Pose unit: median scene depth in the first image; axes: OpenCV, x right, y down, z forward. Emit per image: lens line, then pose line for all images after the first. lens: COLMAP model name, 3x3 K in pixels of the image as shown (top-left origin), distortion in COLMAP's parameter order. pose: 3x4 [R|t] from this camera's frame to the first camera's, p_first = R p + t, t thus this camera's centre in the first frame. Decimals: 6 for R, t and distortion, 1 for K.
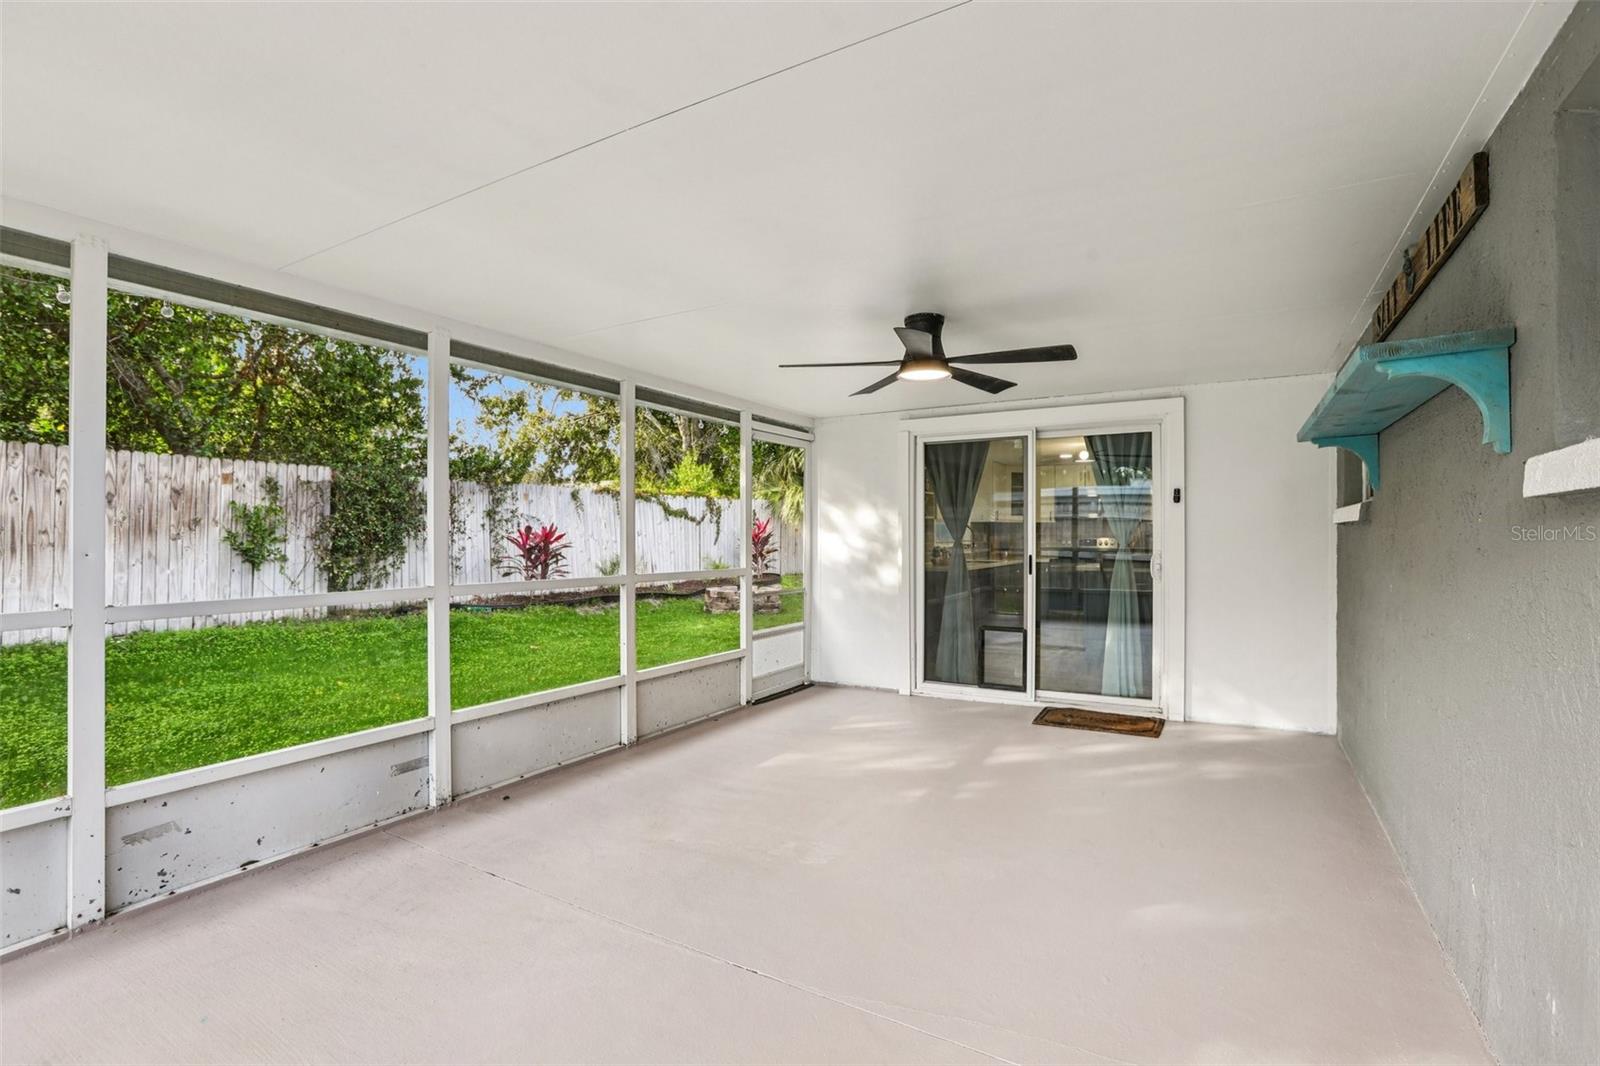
lens RADIAL K [[752.4, 0, 770.4], [0, 752.4, 534.5], [0, 0, 1]] dist [-0.001052, -0.000160]
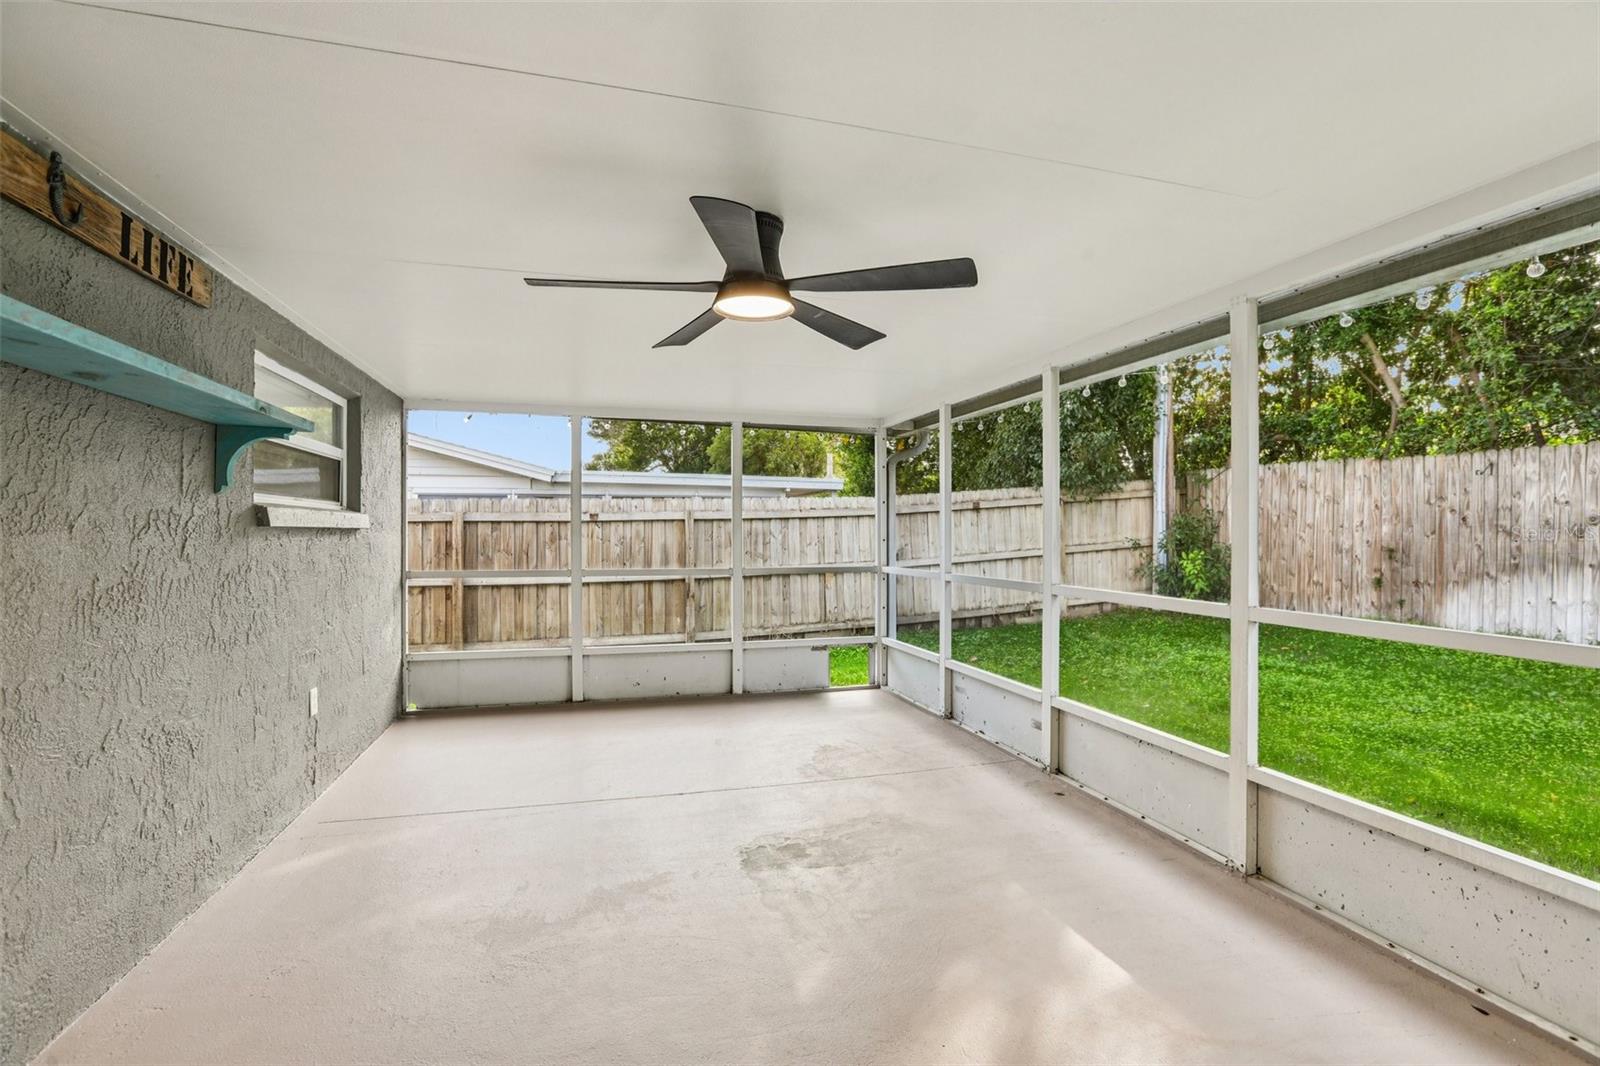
lens RADIAL K [[752.4, 0, 770.4], [0, 752.4, 534.5], [0, 0, 1]] dist [-0.001052, -0.000160]
pose [[-0.684300, 0.003336, -0.729193, 0.278052], [0.003944, 0.999992, 0.000874, -0.004307], [0.729190, -0.002278, -0.684307, 0.587532]]
